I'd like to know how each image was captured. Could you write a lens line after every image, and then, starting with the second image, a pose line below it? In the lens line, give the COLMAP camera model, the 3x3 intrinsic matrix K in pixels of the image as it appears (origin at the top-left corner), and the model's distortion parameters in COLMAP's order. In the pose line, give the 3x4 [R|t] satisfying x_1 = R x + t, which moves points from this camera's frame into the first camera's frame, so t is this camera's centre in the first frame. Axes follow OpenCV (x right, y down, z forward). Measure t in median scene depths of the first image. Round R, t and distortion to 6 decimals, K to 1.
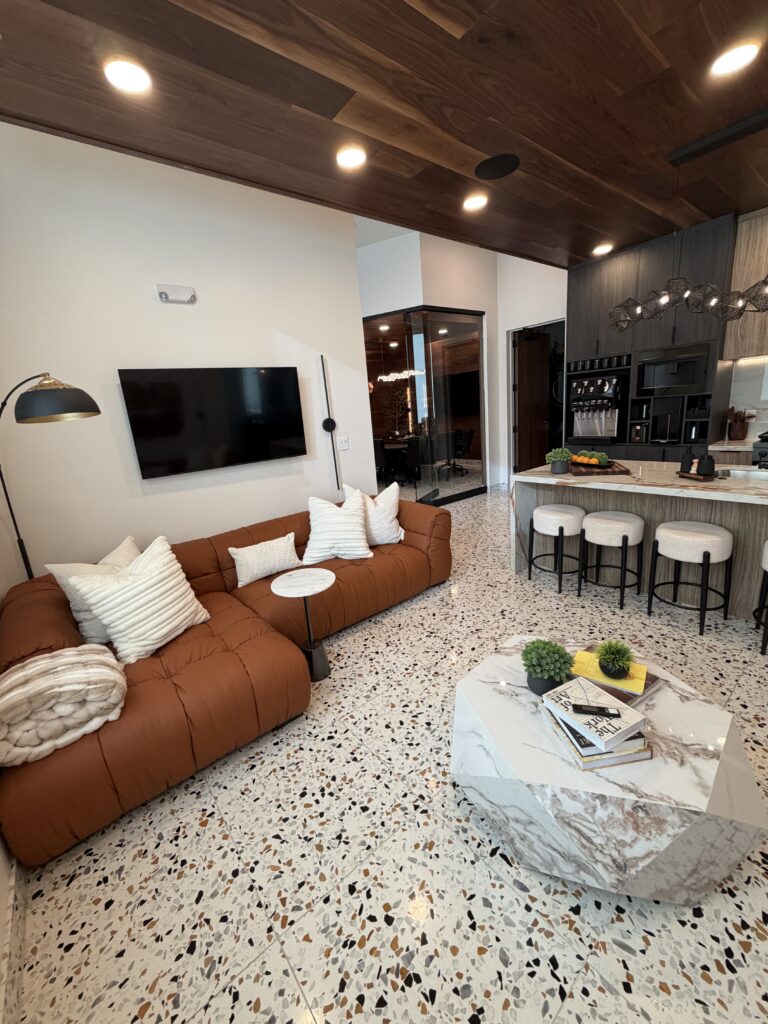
lens RADIAL K [[407.5, 0, 382.7], [0, 407.5, 508.6], [0, 0, 1]] dist [-0.001706, 0.000556]
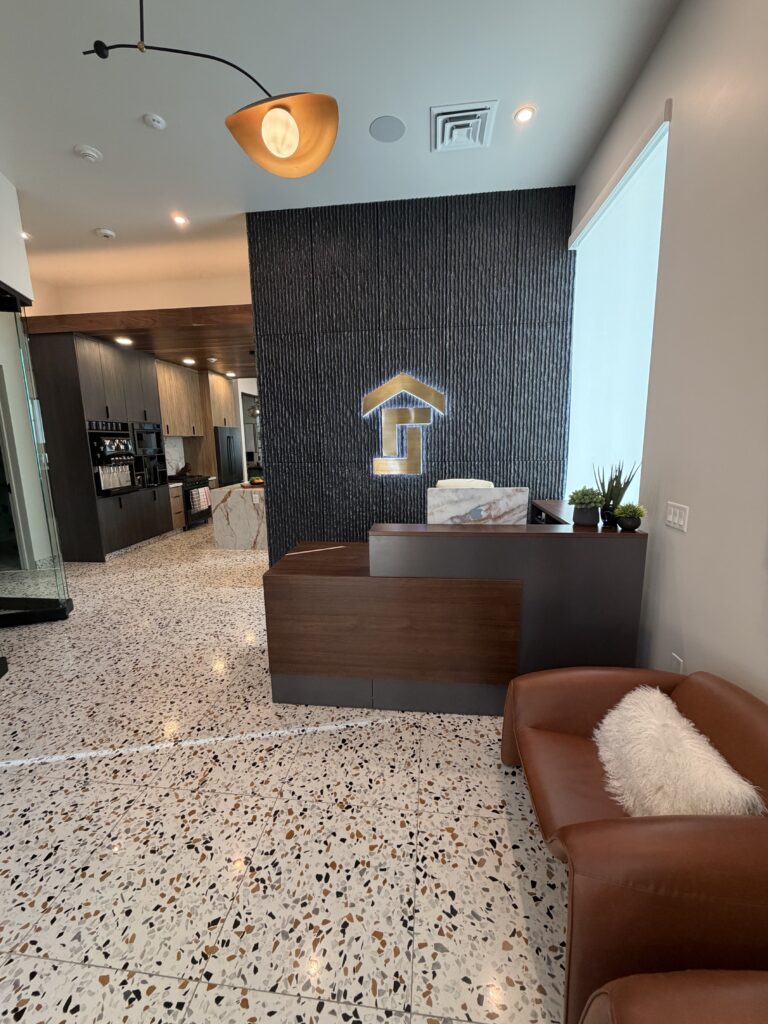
lens RADIAL K [[407.5, 0, 382.1], [0, 407.5, 506.5], [0, 0, 1]] dist [-0.001706, 0.000556]
pose [[-0.694483, -0.021638, 0.719184, -1.368658], [0.247163, 0.931548, 0.266701, -0.412463], [-0.675725, 0.362975, -0.641596, 2.074954]]
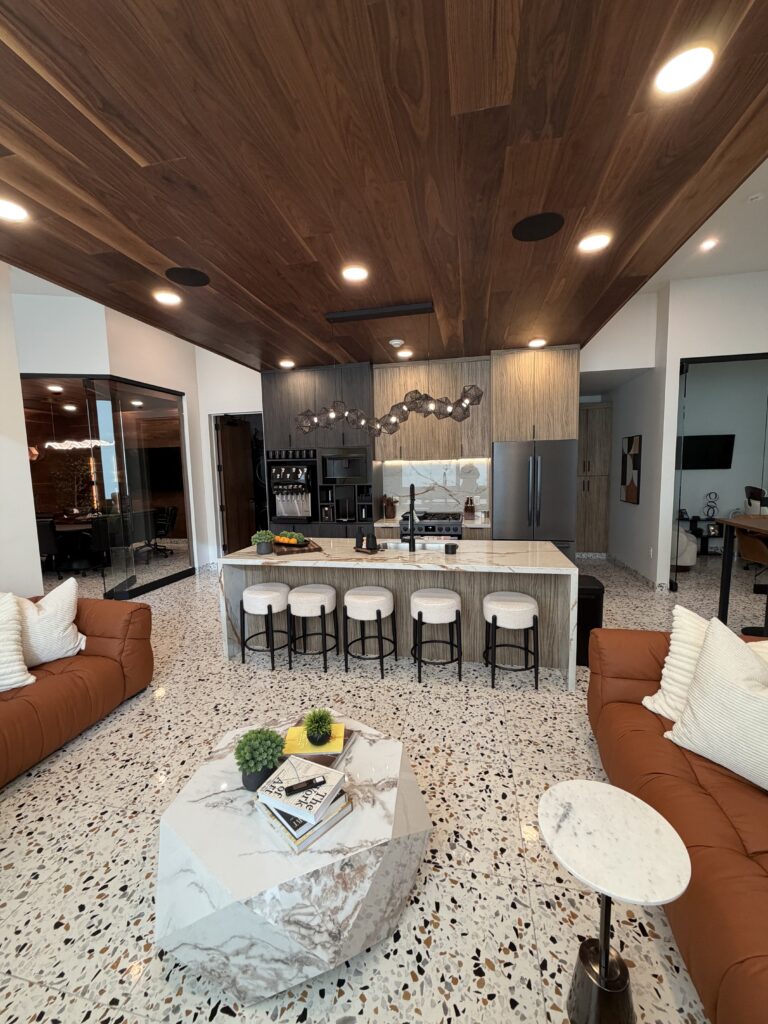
lens RADIAL K [[407.5, 0, 383.2], [0, 407.5, 508.0], [0, 0, 1]] dist [-0.001706, 0.000556]
pose [[0.777315, 0.001853, 0.629109, 0.003326], [0.111266, 0.983826, -0.140377, -0.021466], [-0.619195, 0.179116, 0.764536, -0.033556]]
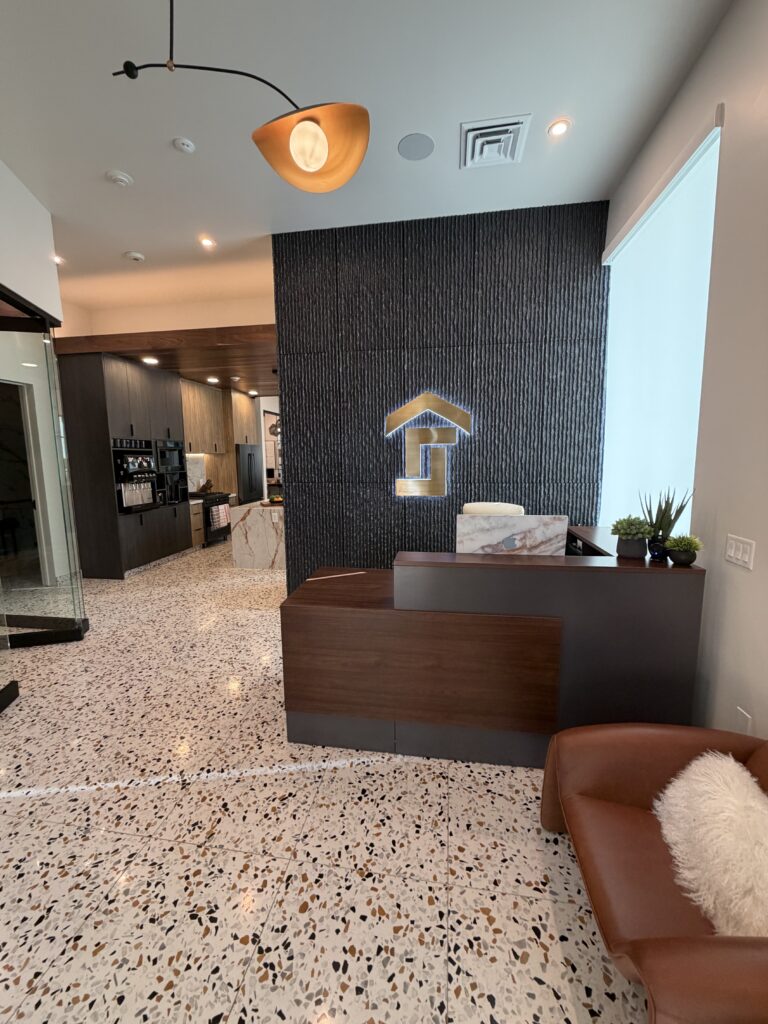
lens RADIAL K [[407.5, 0, 382.1], [0, 407.5, 506.8], [0, 0, 1]] dist [-0.001706, 0.000556]
pose [[-0.662476, -0.001085, 0.749082, -1.324613], [0.246165, 0.944145, 0.219072, -0.421101], [-0.707480, 0.329528, -0.625207, 2.047918]]
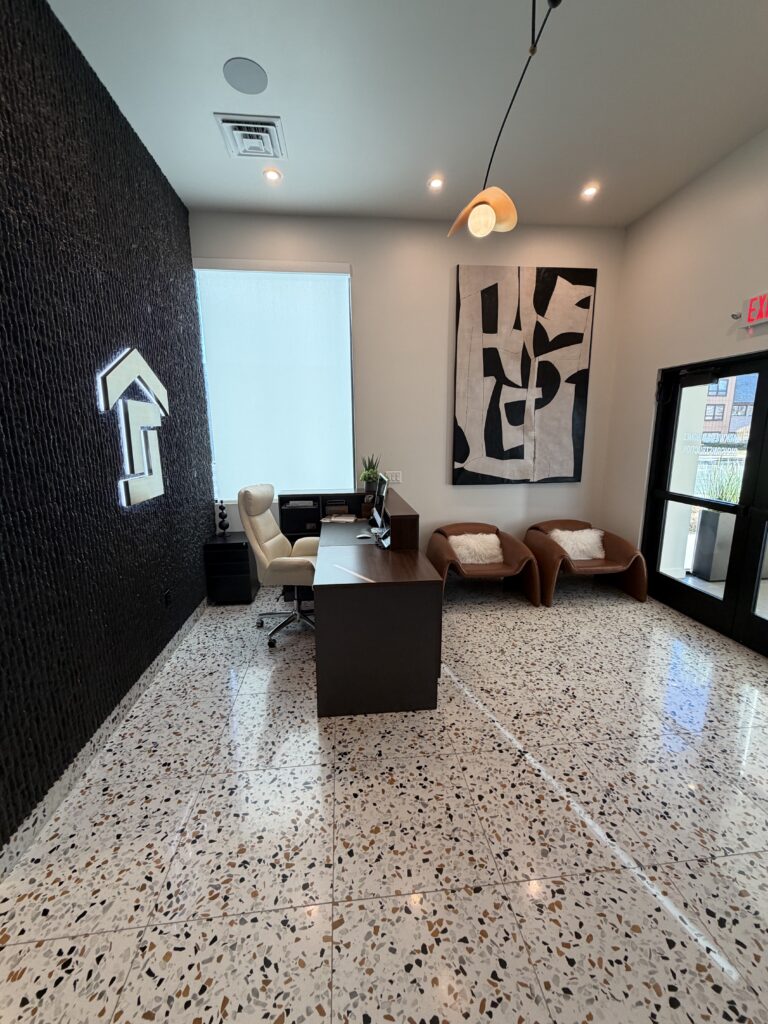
lens RADIAL K [[407.5, 0, 381.2], [0, 407.5, 508.1], [0, 0, 1]] dist [-0.001706, 0.000556]
pose [[-0.542933, 0.242197, -0.804093, -0.019652], [-0.146704, 0.915430, 0.374789, -0.538190], [0.826863, 0.321449, -0.461485, 1.996657]]
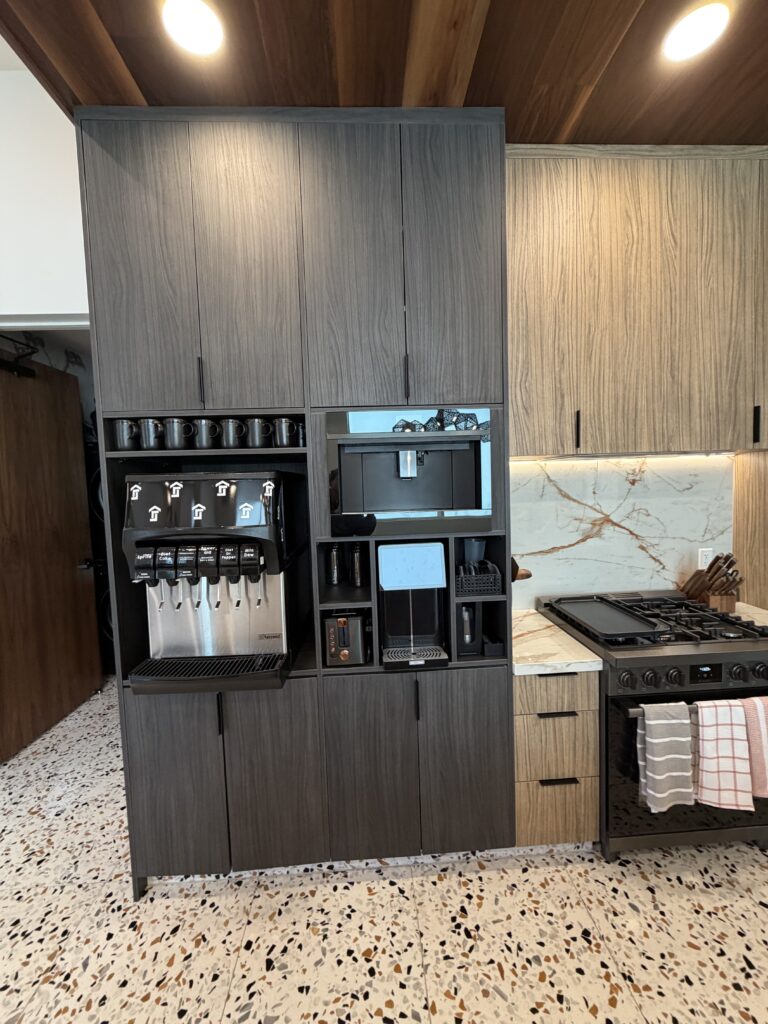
lens RADIAL K [[407.5, 0, 385.1], [0, 407.5, 508.1], [0, 0, 1]] dist [-0.001706, 0.000556]
pose [[0.590881, 0.014063, 0.806636, 0.566120], [0.179483, 0.972499, -0.148430, -0.361000], [-0.786540, 0.232482, 0.572107, 1.153354]]
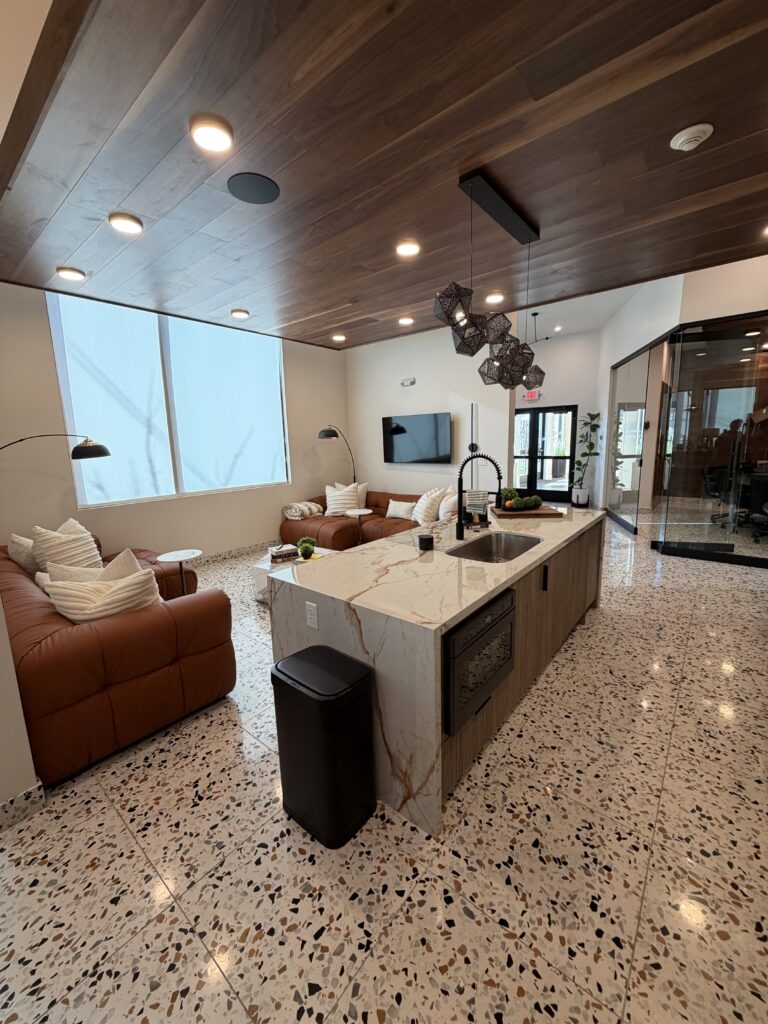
lens RADIAL K [[407.5, 0, 381.9], [0, 407.5, 507.7], [0, 0, 1]] dist [-0.001706, 0.000556]
pose [[0.198598, 0.239960, -0.950252, 1.622523], [-0.223793, 0.955052, 0.194401, -0.261387], [0.954188, 0.174052, 0.243373, 0.427270]]
